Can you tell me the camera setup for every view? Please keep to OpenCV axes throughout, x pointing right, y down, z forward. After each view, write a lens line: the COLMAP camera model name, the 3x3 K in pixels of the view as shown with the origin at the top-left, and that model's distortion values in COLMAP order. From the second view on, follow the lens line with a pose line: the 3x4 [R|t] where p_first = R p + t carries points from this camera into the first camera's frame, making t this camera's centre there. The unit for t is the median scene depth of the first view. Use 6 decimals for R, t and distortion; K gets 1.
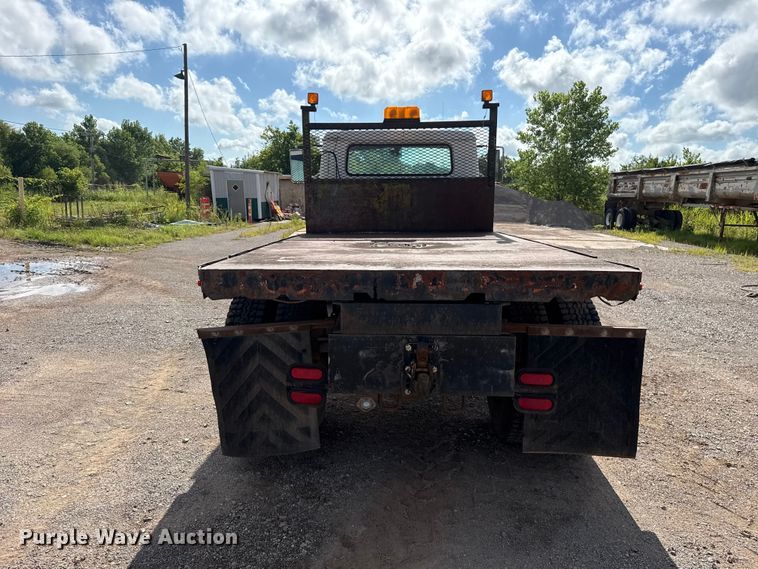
lens RADIAL K [[534.3, 0, 360.8], [0, 534.3, 285.4], [0, 0, 1]] dist [0.109338, -0.177737]
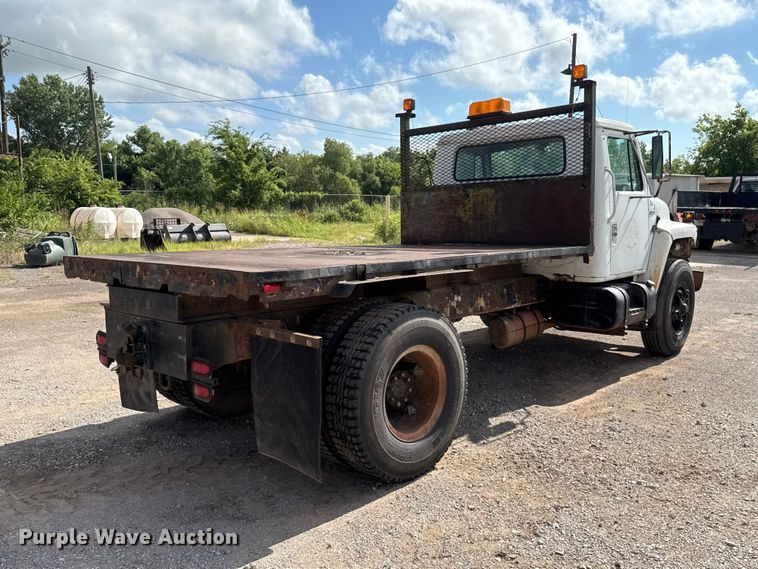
lens RADIAL K [[641.8, 0, 368.0], [0, 641.8, 290.5], [0, 0, 1]] dist [0.120616, -0.190432]
pose [[0.737275, 0.064862, -0.672471, 0.116676], [-0.093069, 0.995642, -0.006005, -0.000315], [0.669151, 0.067013, 0.740099, 0.020923]]
